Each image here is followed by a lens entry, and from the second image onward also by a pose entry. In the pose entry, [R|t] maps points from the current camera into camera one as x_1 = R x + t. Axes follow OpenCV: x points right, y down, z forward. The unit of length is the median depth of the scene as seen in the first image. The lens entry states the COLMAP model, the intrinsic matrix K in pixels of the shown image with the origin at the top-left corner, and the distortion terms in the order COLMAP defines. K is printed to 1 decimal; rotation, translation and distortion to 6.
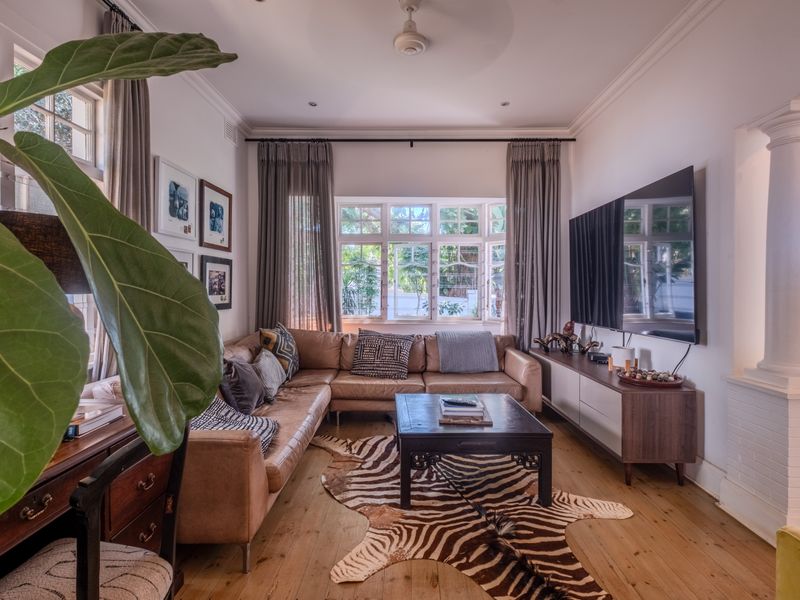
lens RADIAL K [[432.8, 0, 403.0], [0, 432.8, 293.0], [0, 0, 1]] dist [0.001311, 0.000056]
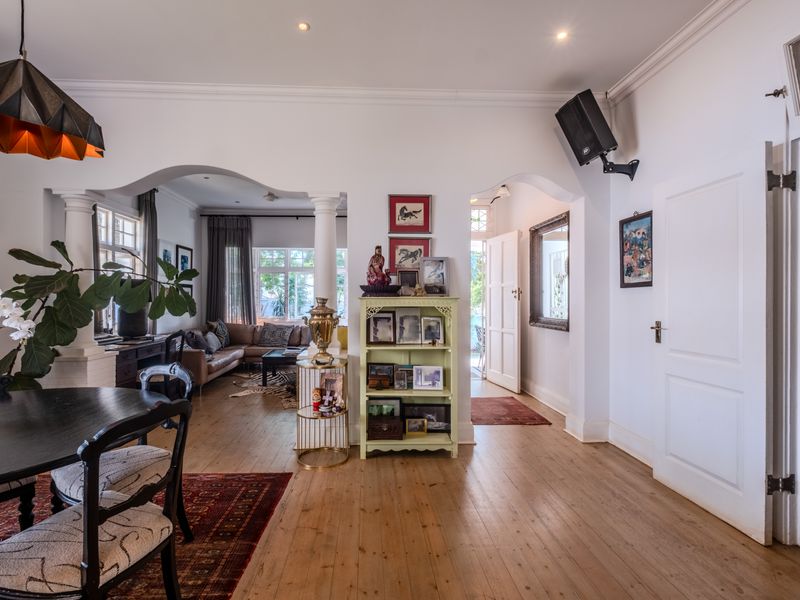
lens RADIAL K [[432.8, 0, 395.9], [0, 432.8, 297.7], [0, 0, 1]] dist [0.001311, 0.000056]
pose [[0.996992, 0.000528, 0.077508, 0.325366], [0.000438, 0.999922, -0.012446, 0.002375], [-0.077508, 0.012442, 0.996914, -0.903898]]
